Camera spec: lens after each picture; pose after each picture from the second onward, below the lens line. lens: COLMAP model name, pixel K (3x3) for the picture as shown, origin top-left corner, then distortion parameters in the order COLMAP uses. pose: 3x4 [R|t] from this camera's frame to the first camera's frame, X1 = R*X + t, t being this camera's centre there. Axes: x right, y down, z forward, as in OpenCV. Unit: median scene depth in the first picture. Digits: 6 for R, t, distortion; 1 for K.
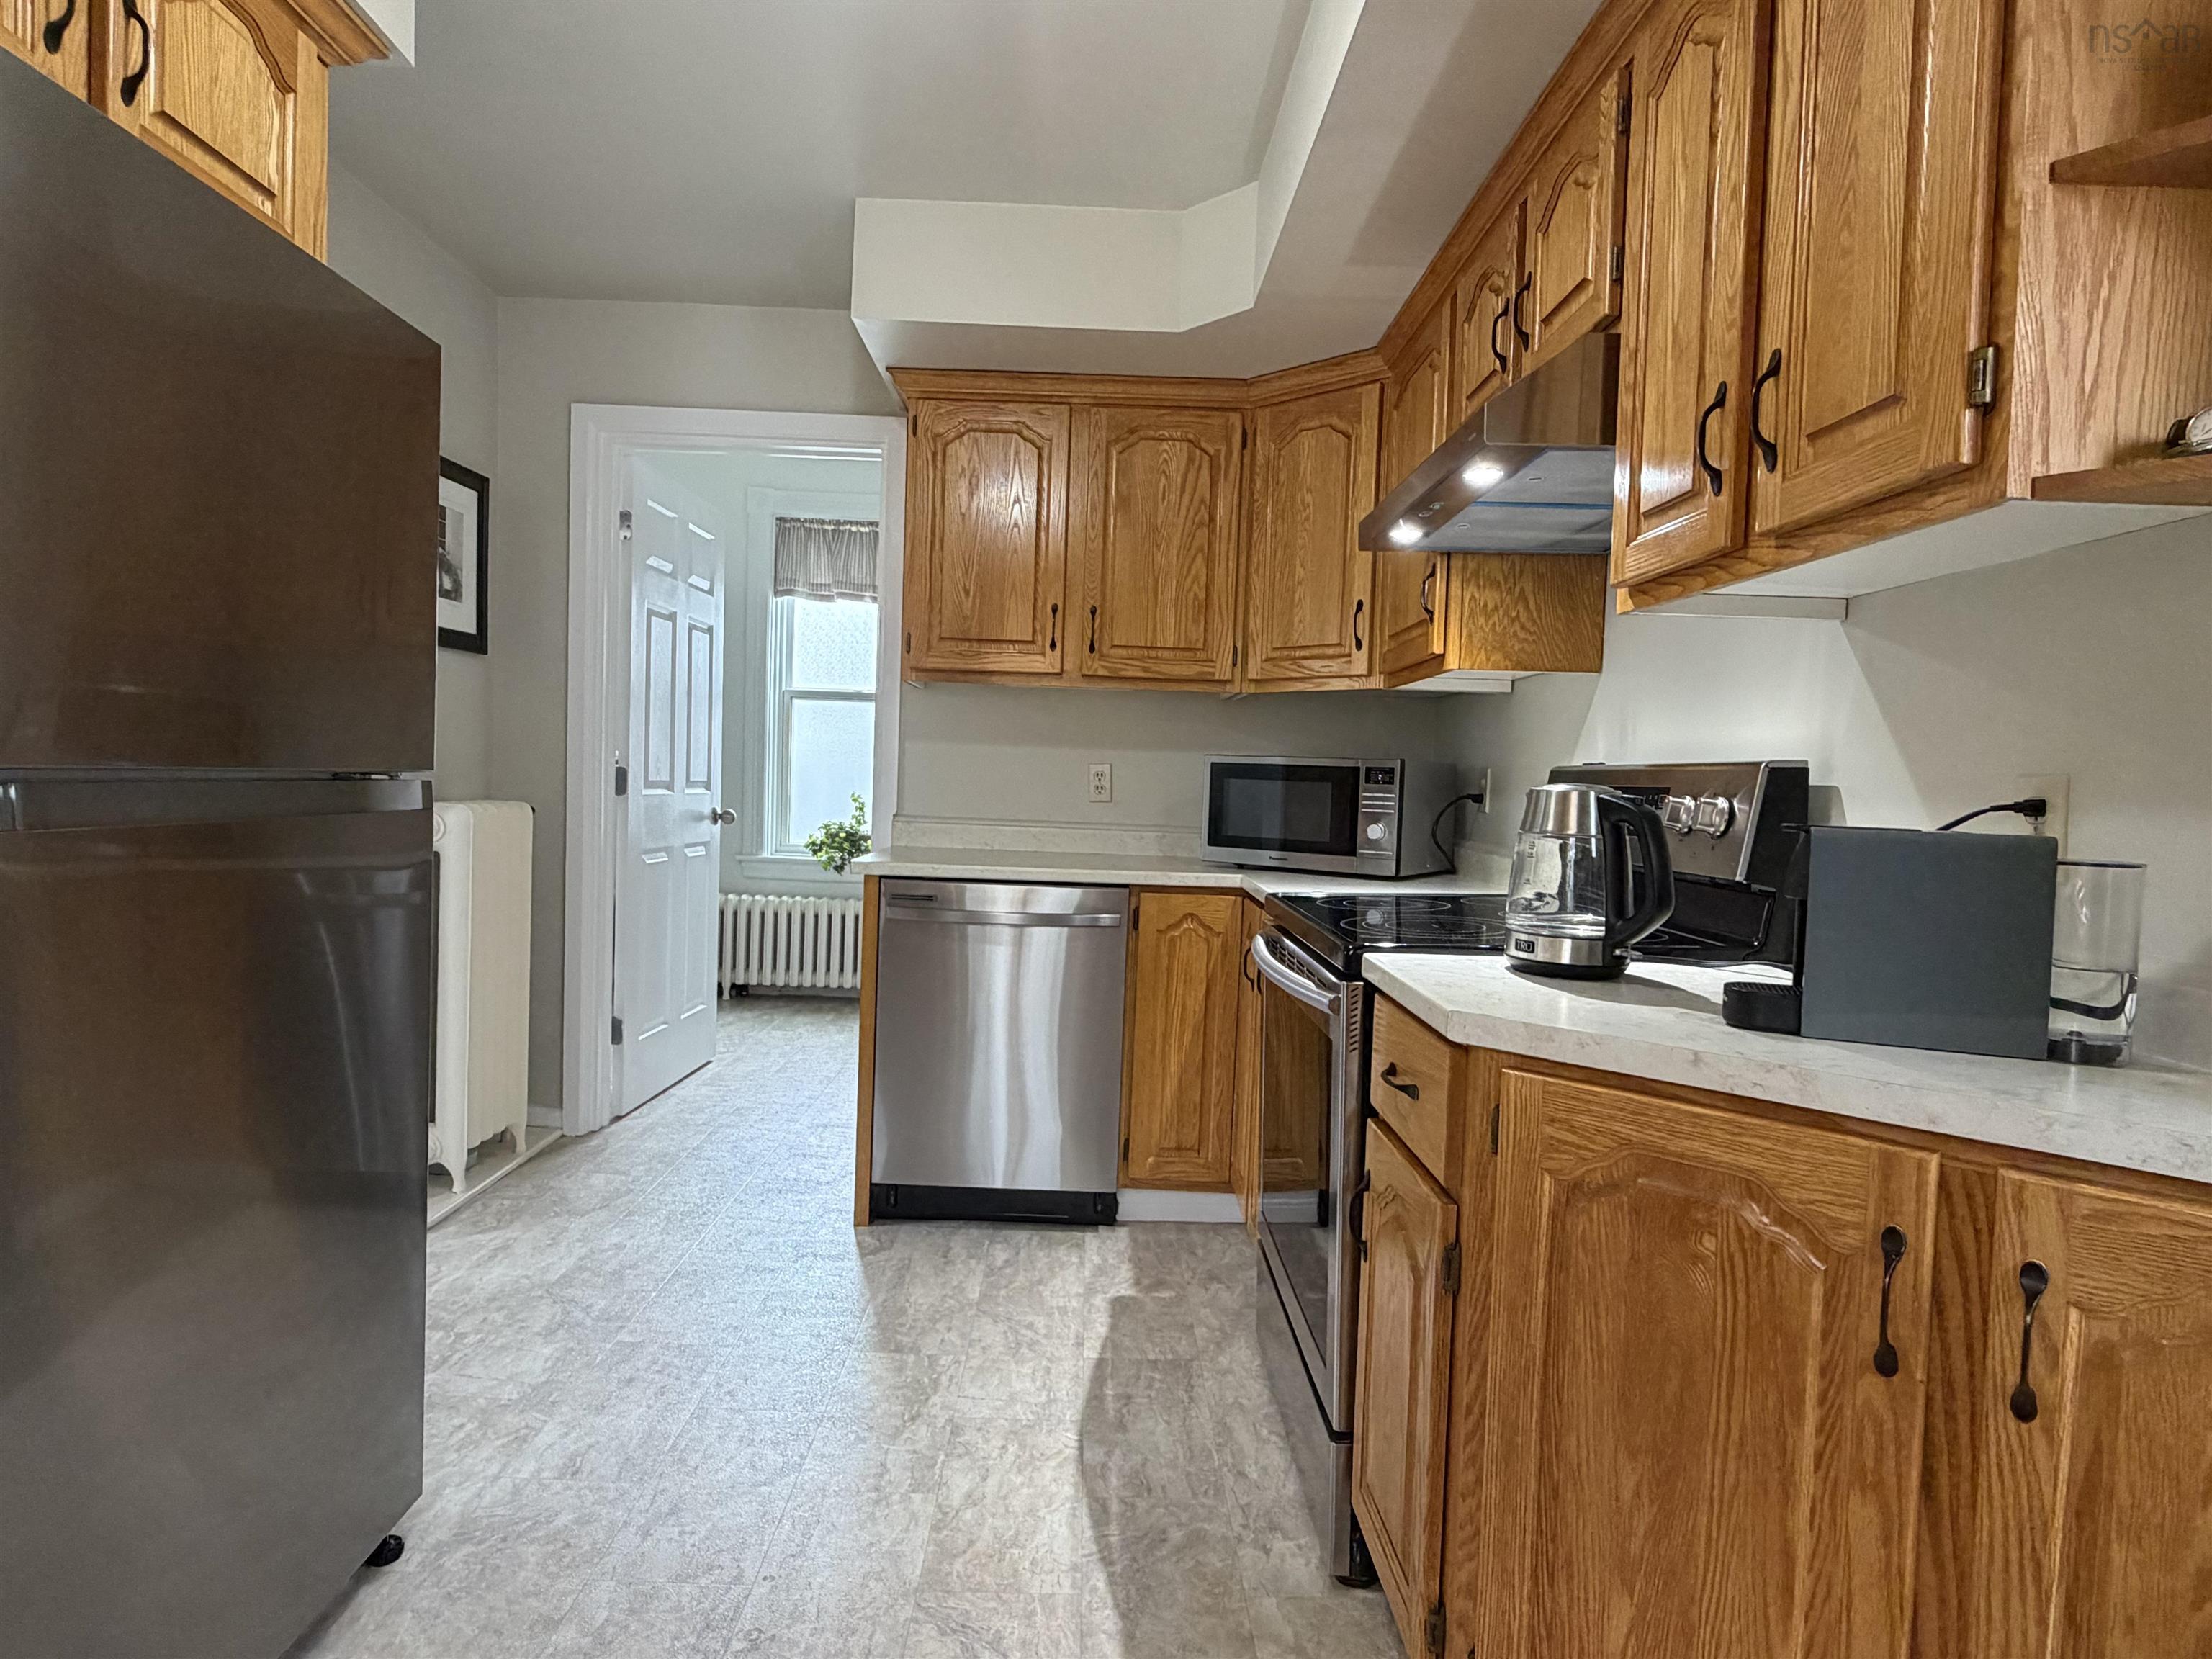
lens RADIAL K [[1200.6, 0, 1097.9], [0, 1200.6, 827.8], [0, 0, 1]] dist [-0.000622, -0.000027]
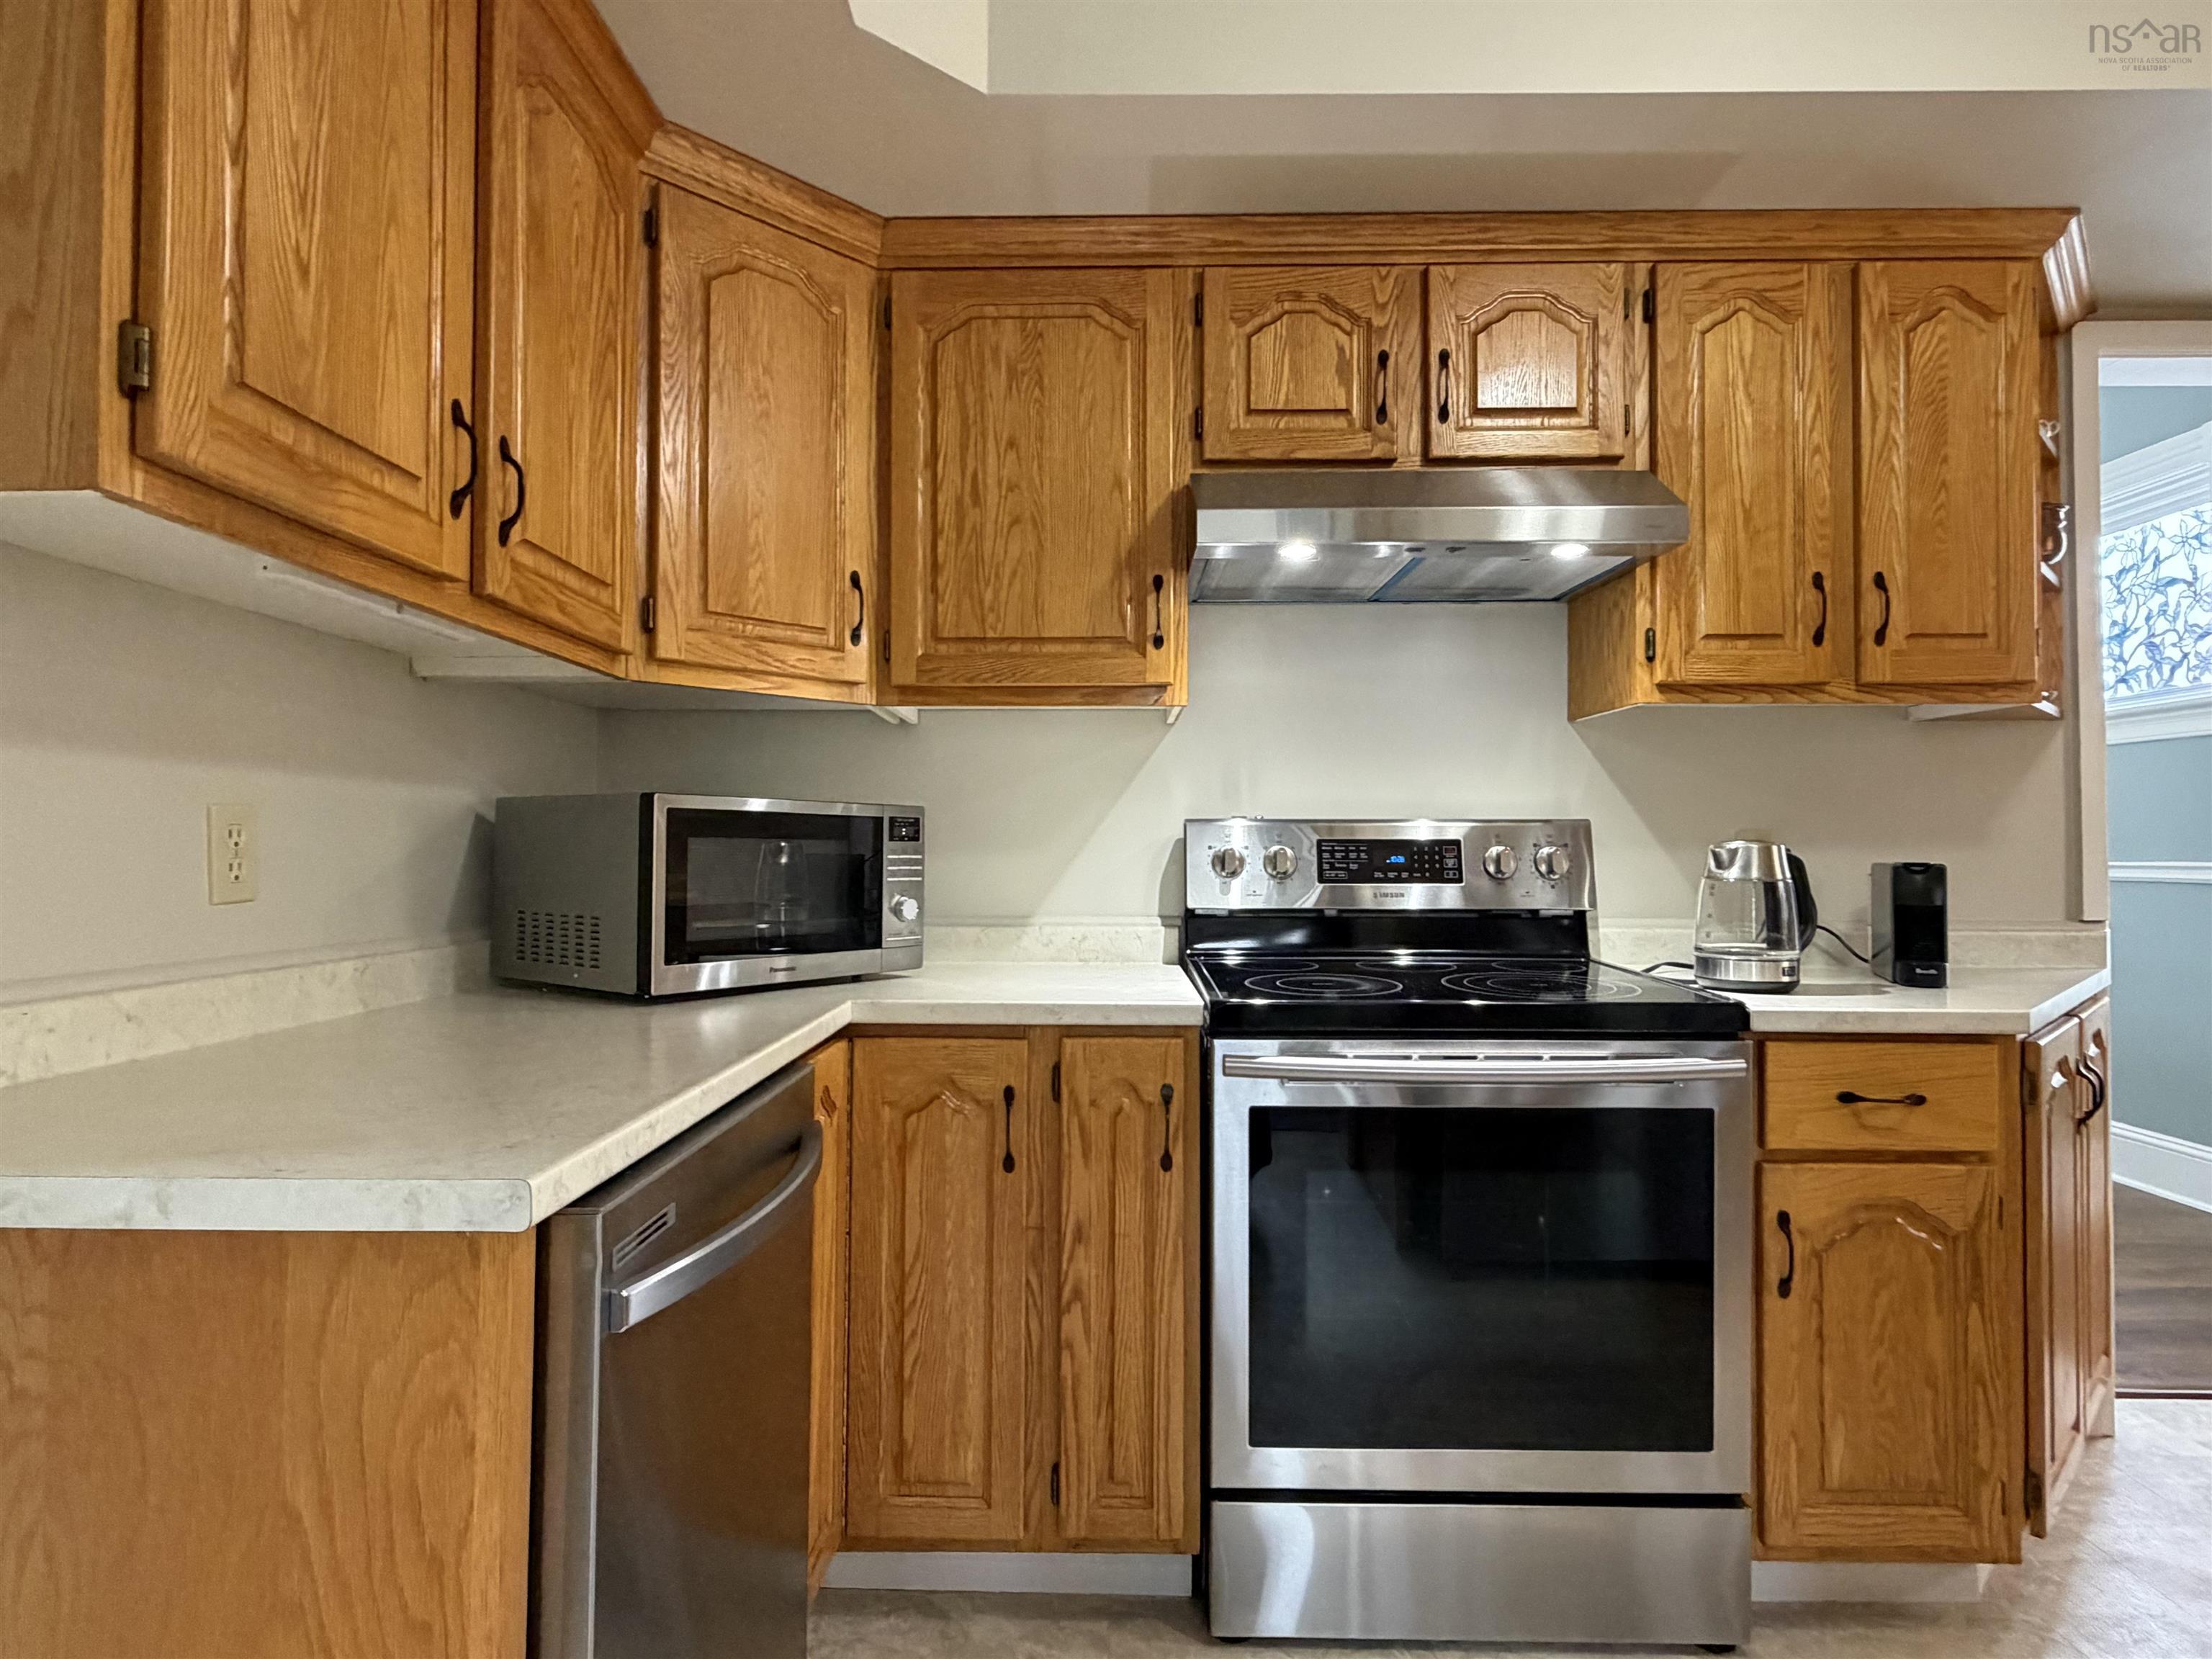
lens RADIAL K [[1200.6, 0, 1097.9], [0, 1200.6, 827.8], [0, 0, 1]] dist [-0.000622, -0.000027]
pose [[0.033293, -0.014138, 0.999346, -0.457808], [0.036131, 0.999263, 0.012933, -0.048482], [-0.998792, 0.035677, 0.033779, 0.850351]]
